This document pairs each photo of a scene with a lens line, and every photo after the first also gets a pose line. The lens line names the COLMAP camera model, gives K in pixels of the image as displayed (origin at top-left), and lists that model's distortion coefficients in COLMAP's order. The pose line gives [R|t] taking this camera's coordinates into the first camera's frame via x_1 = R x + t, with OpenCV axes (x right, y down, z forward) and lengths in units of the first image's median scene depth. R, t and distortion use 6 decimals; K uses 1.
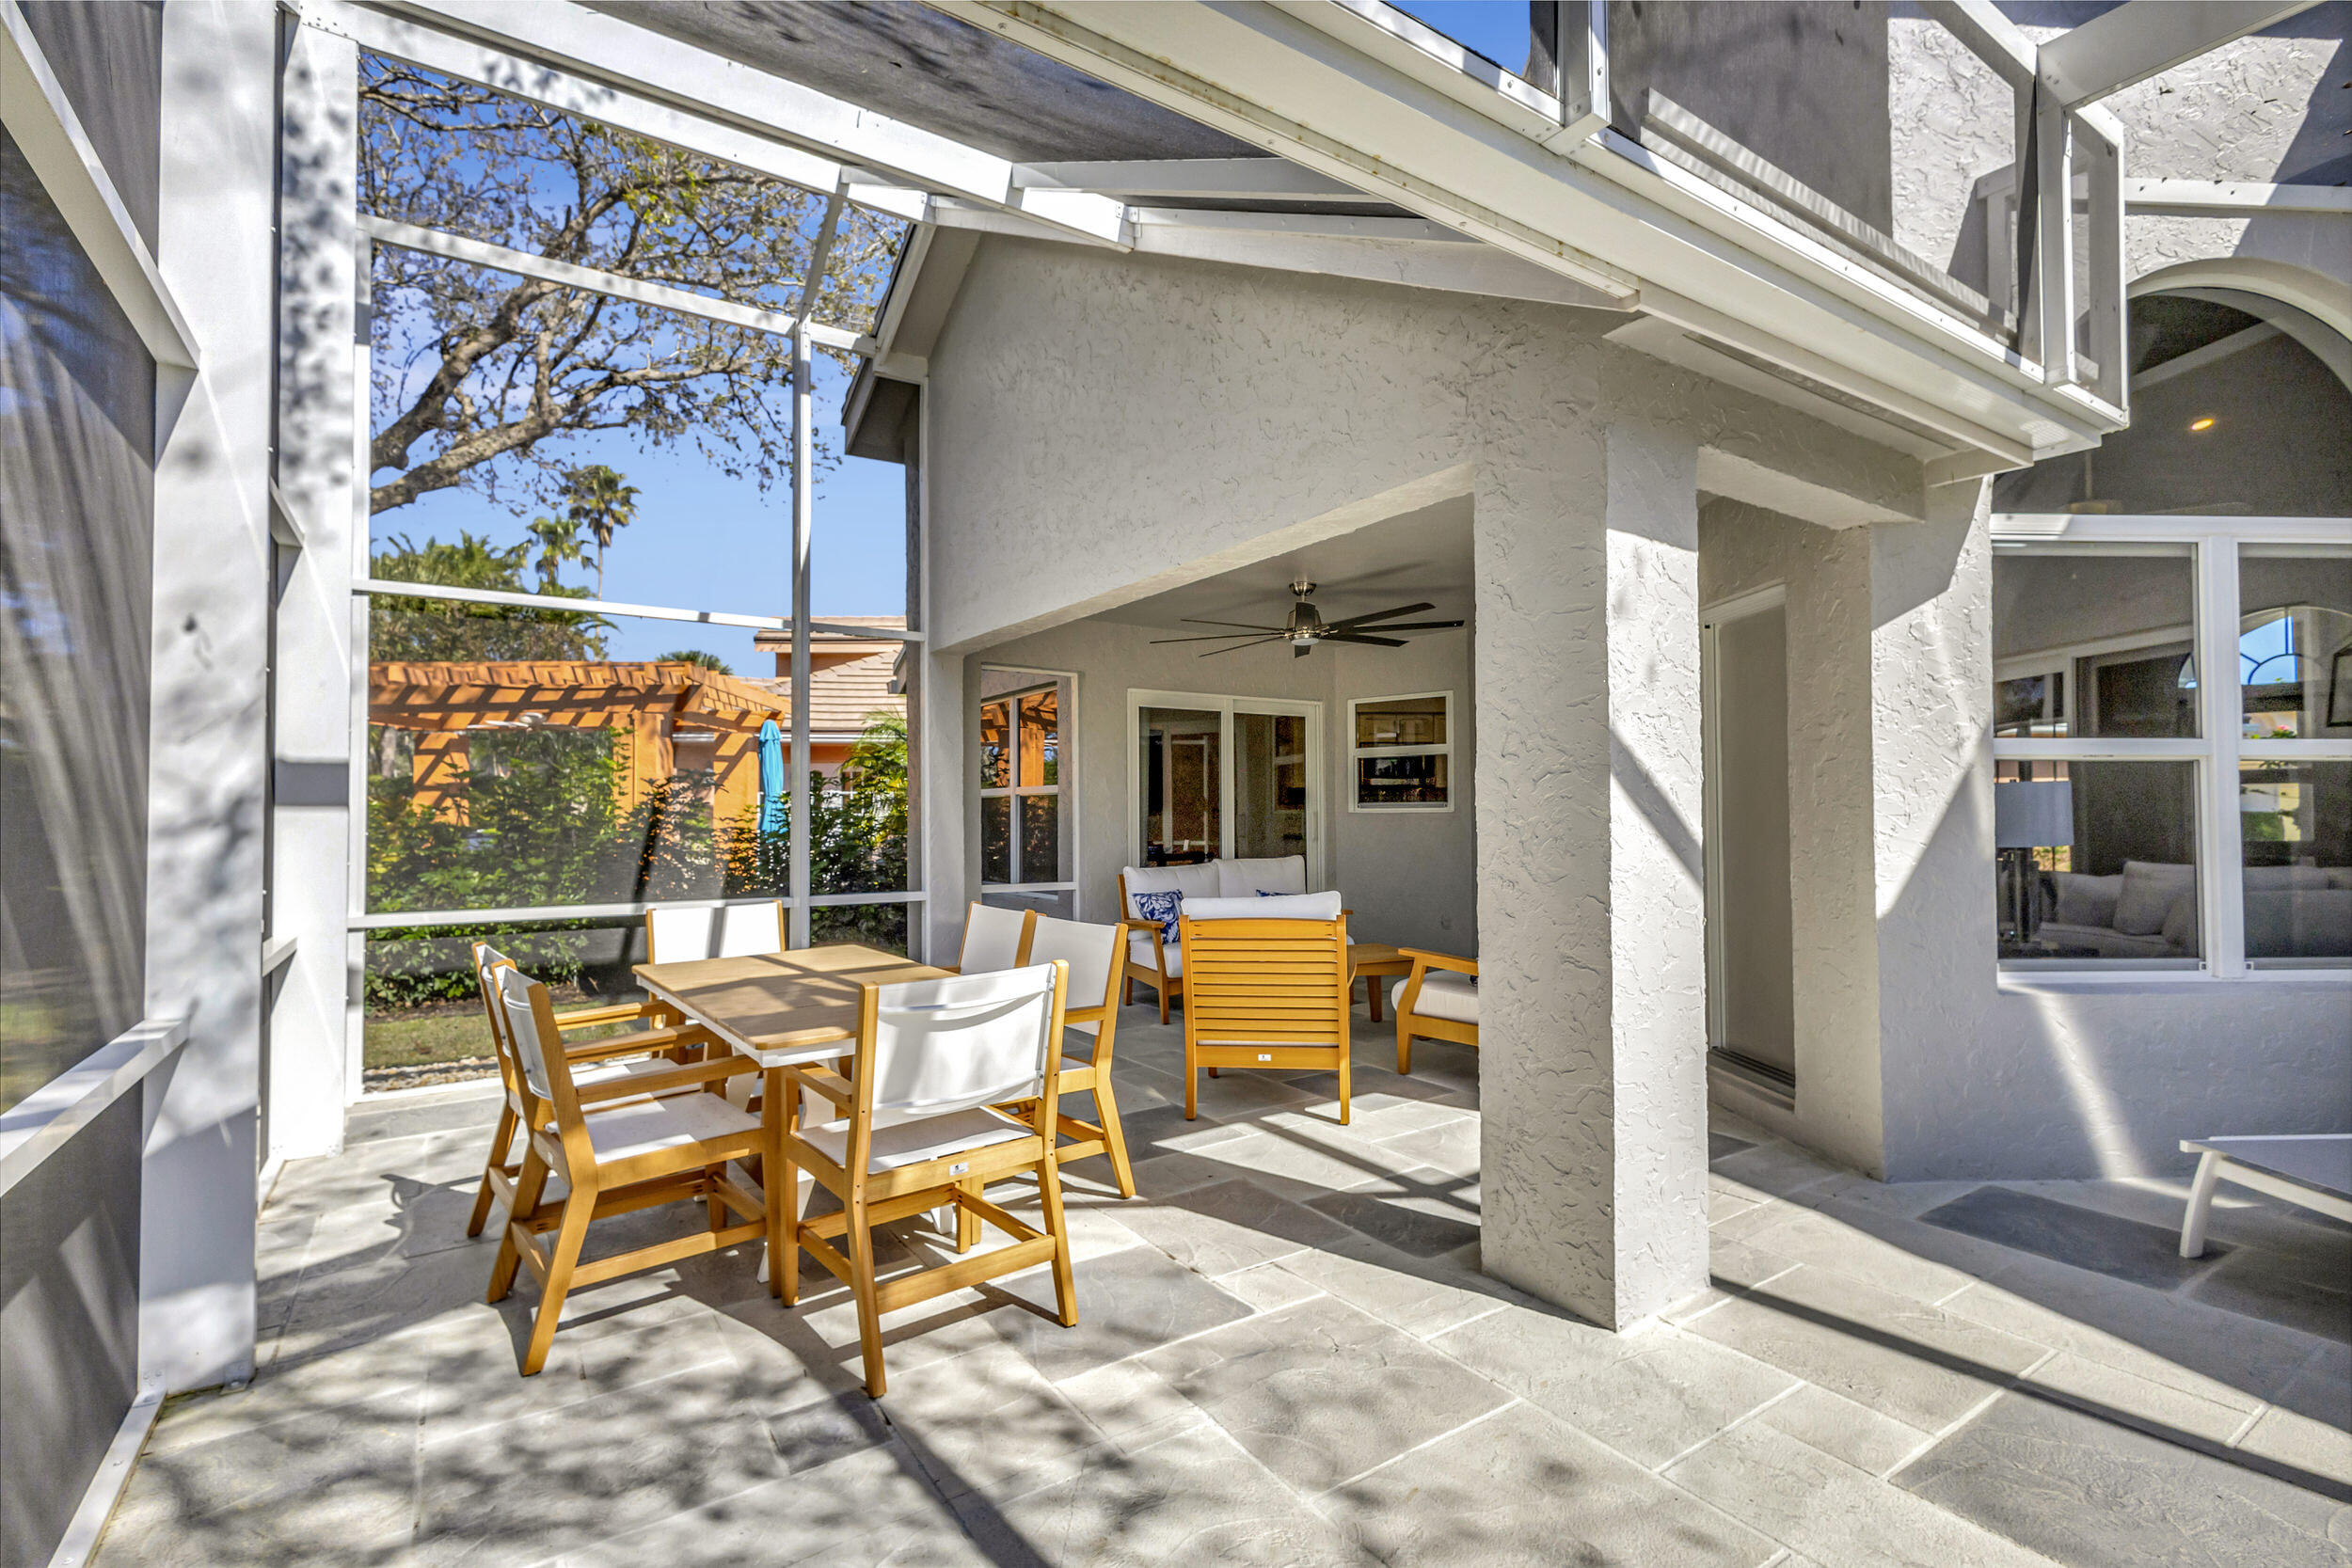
lens RADIAL K [[1083.0, 0, 1178.0], [0, 1083.0, 766.0], [0, 0, 1]] dist [0.003262, 0.000391]
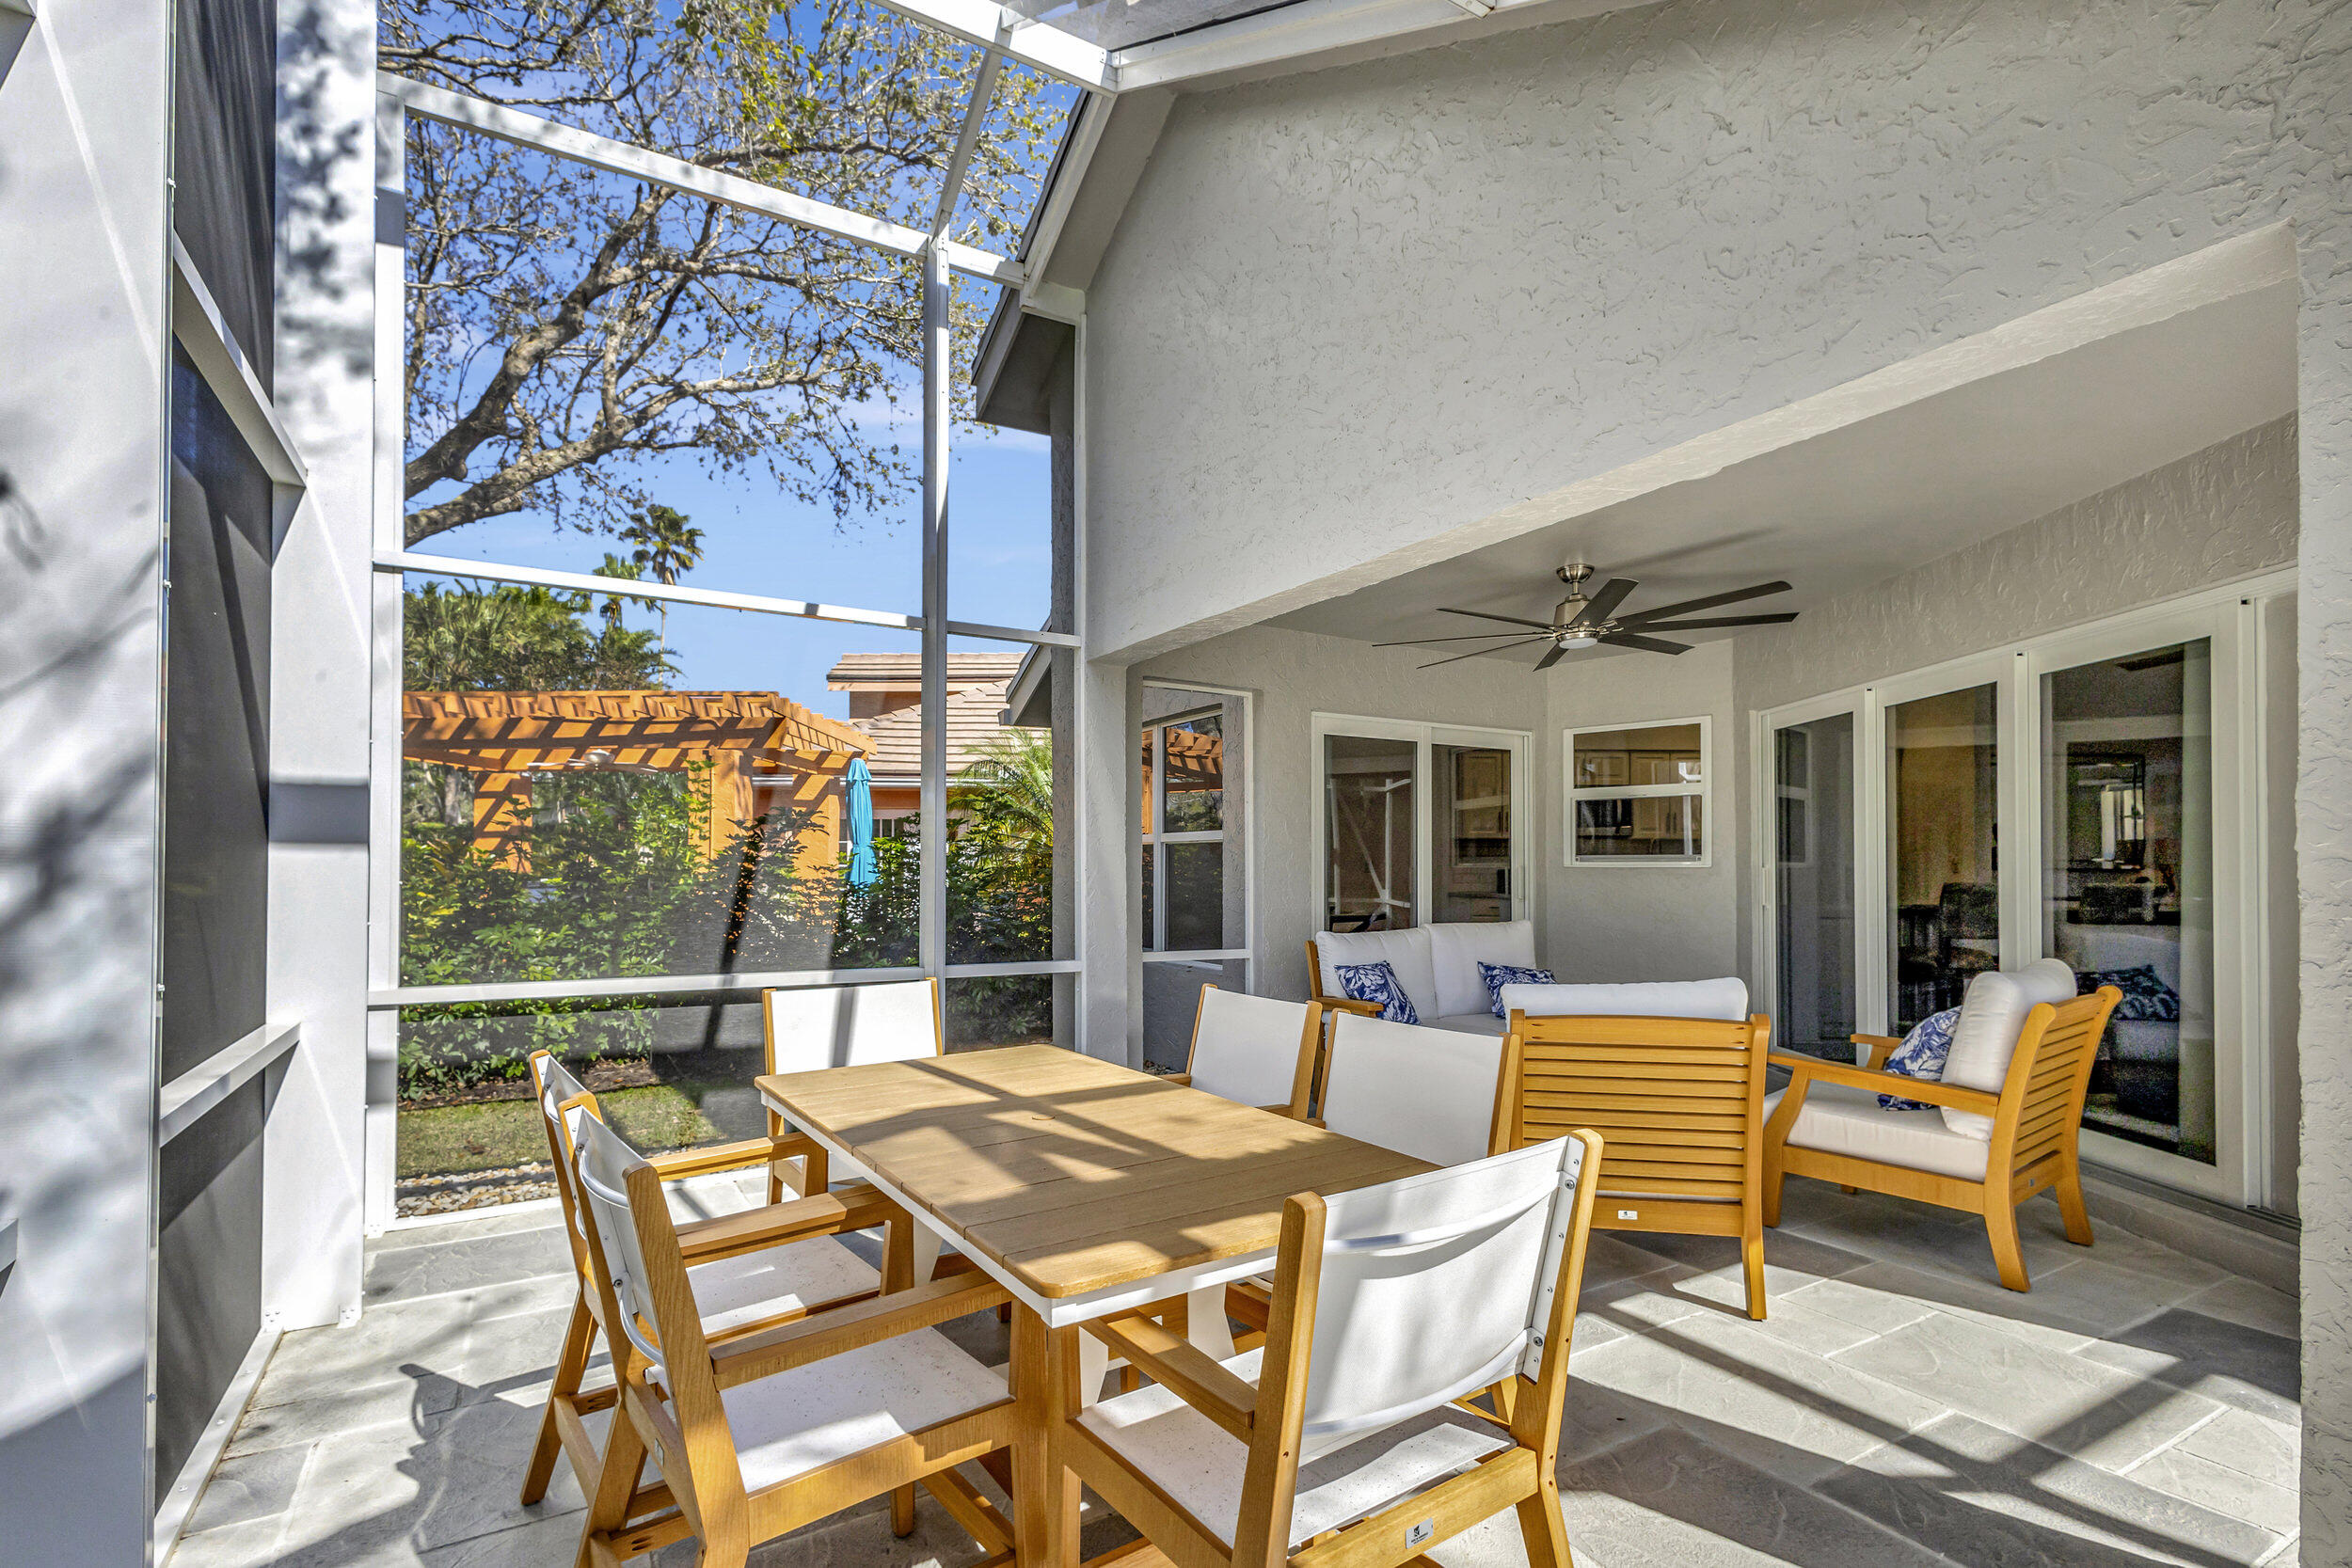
lens RADIAL K [[1102.7, 0, 1166.3], [0, 1102.7, 831.3], [0, 0, 1]] dist [0.003710, -0.000143]
pose [[0.998239, 0.005937, -0.059029, -0.107960], [-0.005329, 0.999931, 0.010450, 0.010256], [0.059087, -0.010117, 0.998202, 0.169604]]
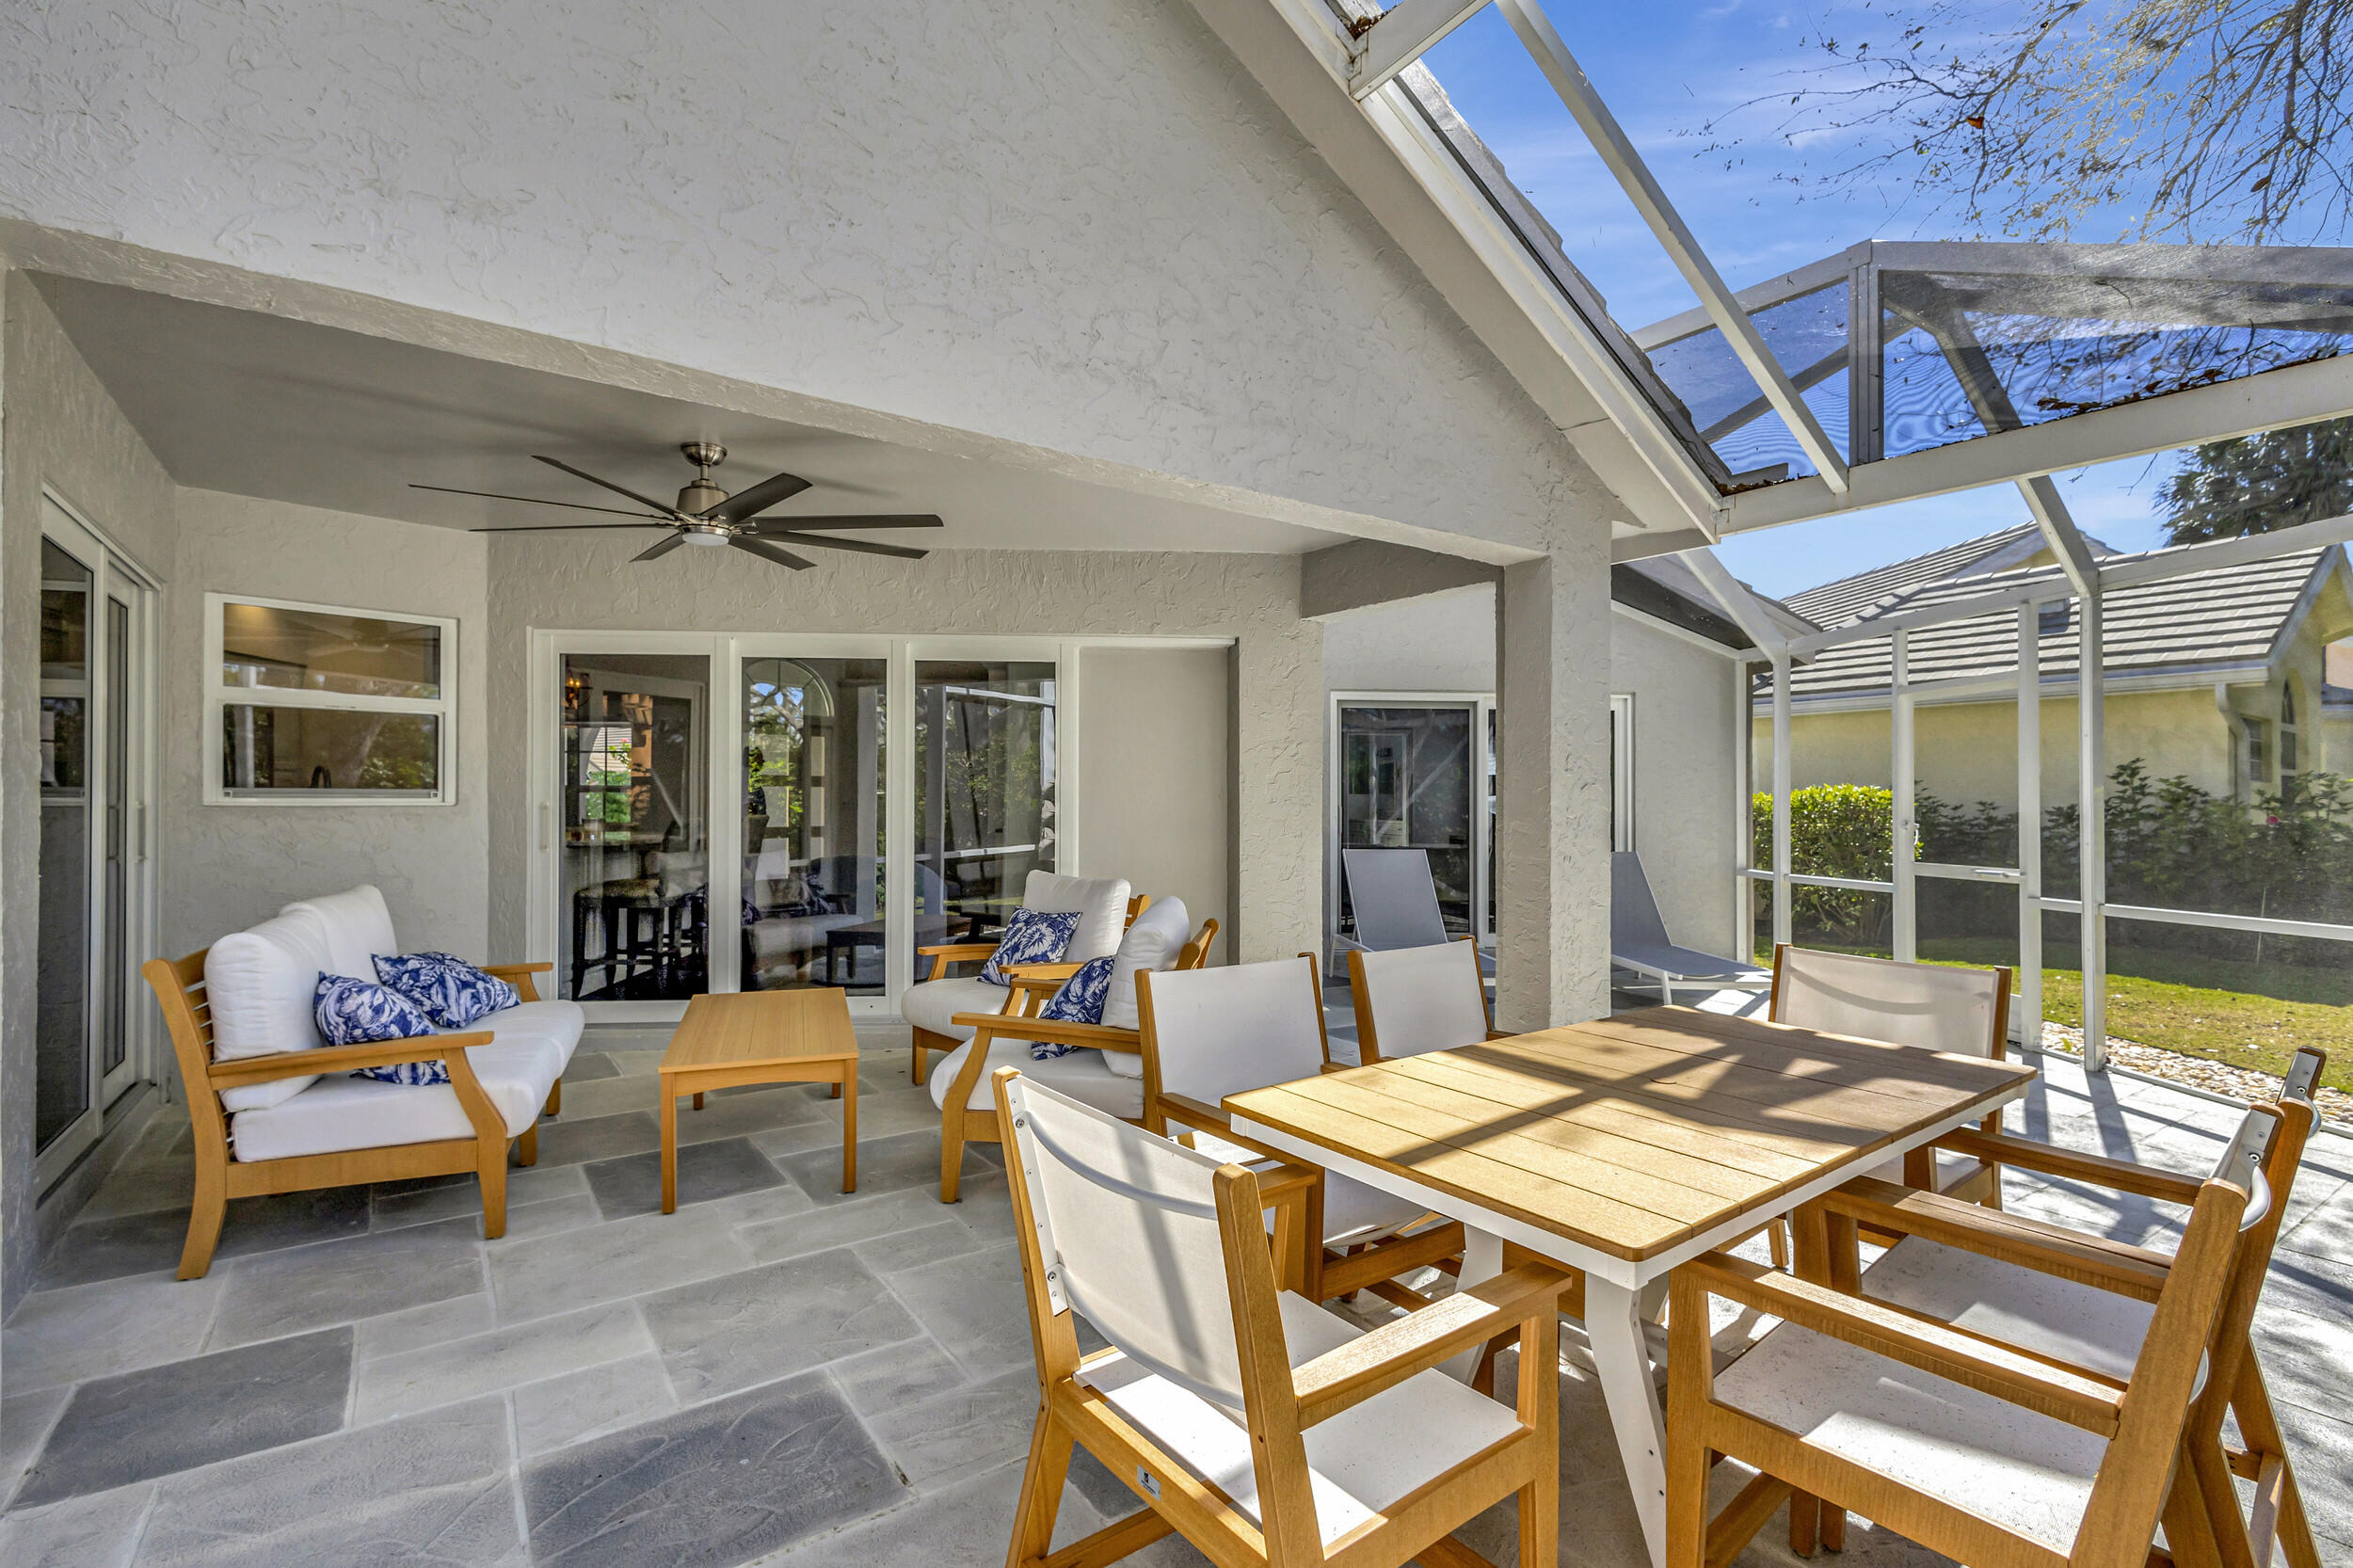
lens RADIAL K [[1073.9, 0, 1176.5], [0, 1073.9, 784.0], [0, 0, 1]] dist [0.000689, -0.000002]
pose [[-0.039431, 0.021030, 0.999001, -0.448672], [-0.042877, 0.998822, -0.022719, 0.027745], [-0.998302, -0.043730, -0.038483, 0.626609]]
